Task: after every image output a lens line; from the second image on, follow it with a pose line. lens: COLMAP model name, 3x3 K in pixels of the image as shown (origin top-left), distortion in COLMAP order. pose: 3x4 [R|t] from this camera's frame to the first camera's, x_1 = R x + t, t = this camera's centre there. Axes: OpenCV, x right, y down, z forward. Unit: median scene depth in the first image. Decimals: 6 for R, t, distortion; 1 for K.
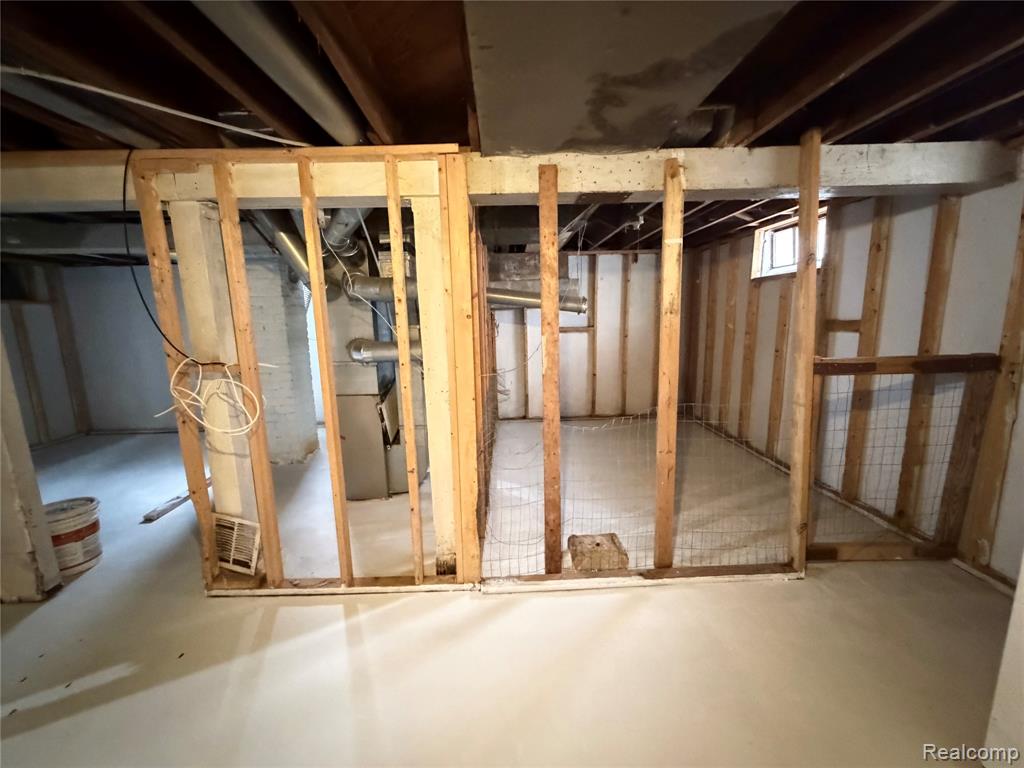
lens RADIAL K [[409.6, 0, 508.4], [0, 409.6, 381.8], [0, 0, 1]] dist [0.000225, 0.000312]
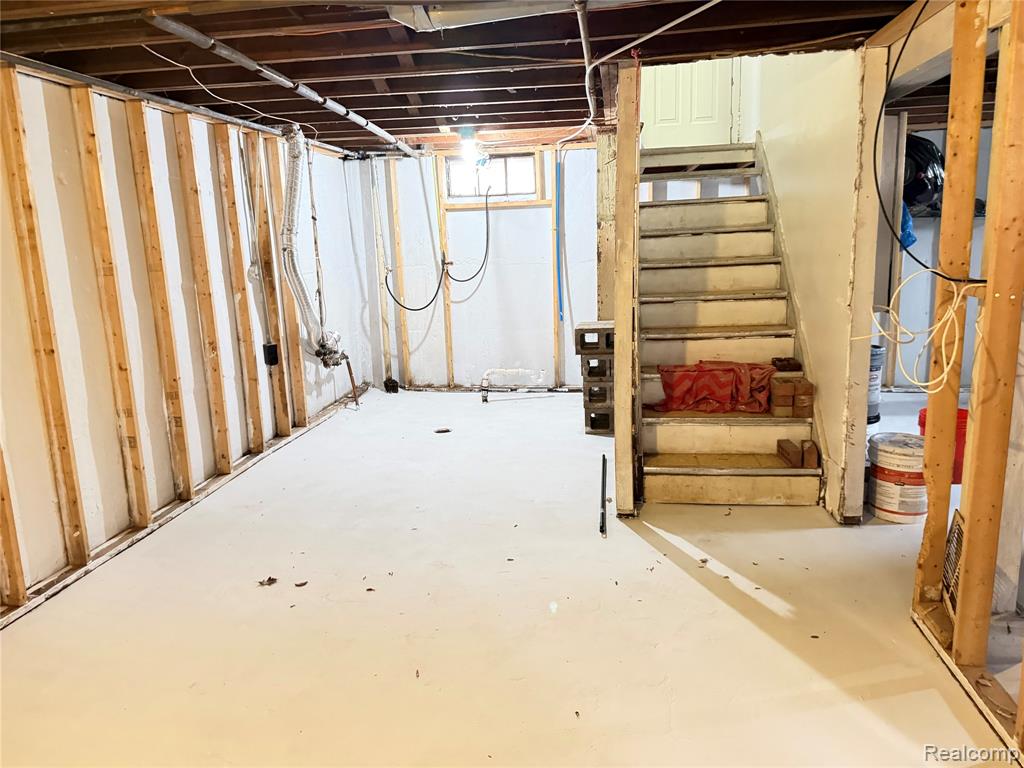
lens RADIAL K [[725.2, 0, 507.8], [0, 725.2, 379.6], [0, 0, 1]] dist [0.056254, -0.067043]
pose [[-0.168593, 0.215880, -0.961755, 0.485183], [-0.125527, 0.963075, 0.238181, -0.071391], [0.977660, 0.160882, -0.135269, 0.437634]]
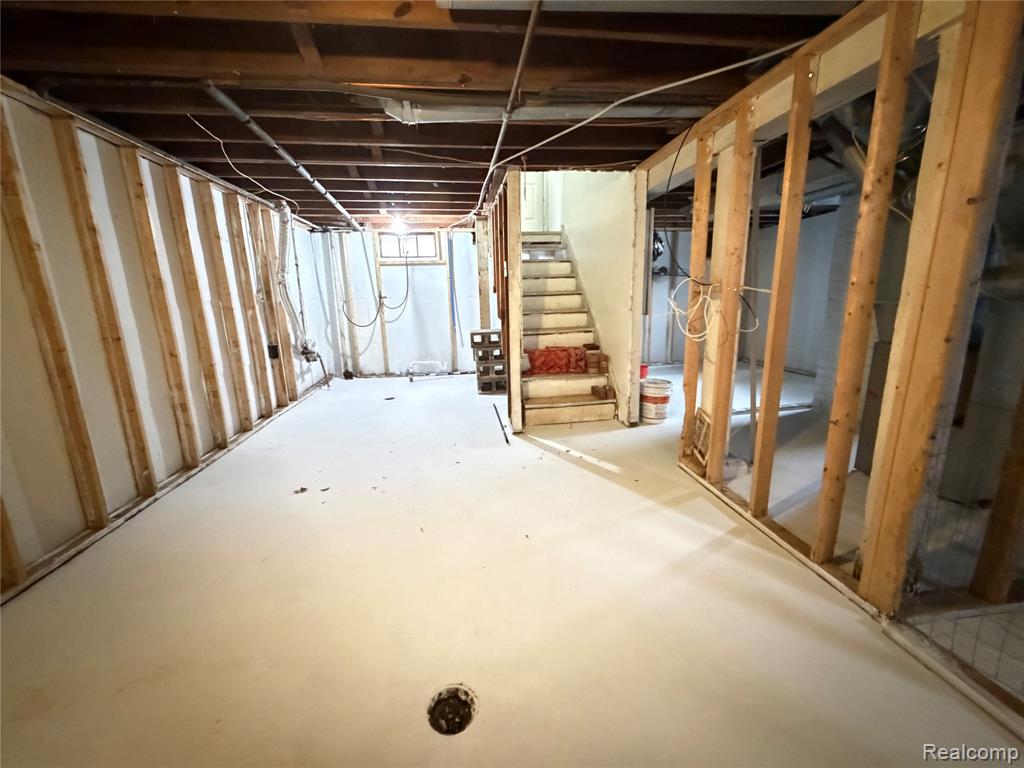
lens RADIAL K [[409.6, 0, 511.1], [0, 409.6, 384.4], [0, 0, 1]] dist [0.000225, 0.000312]
pose [[0.108541, 0.226722, -0.967892, 0.436128], [-0.142298, 0.967162, 0.210594, 0.066387], [0.983855, 0.114871, 0.137238, 0.254191]]
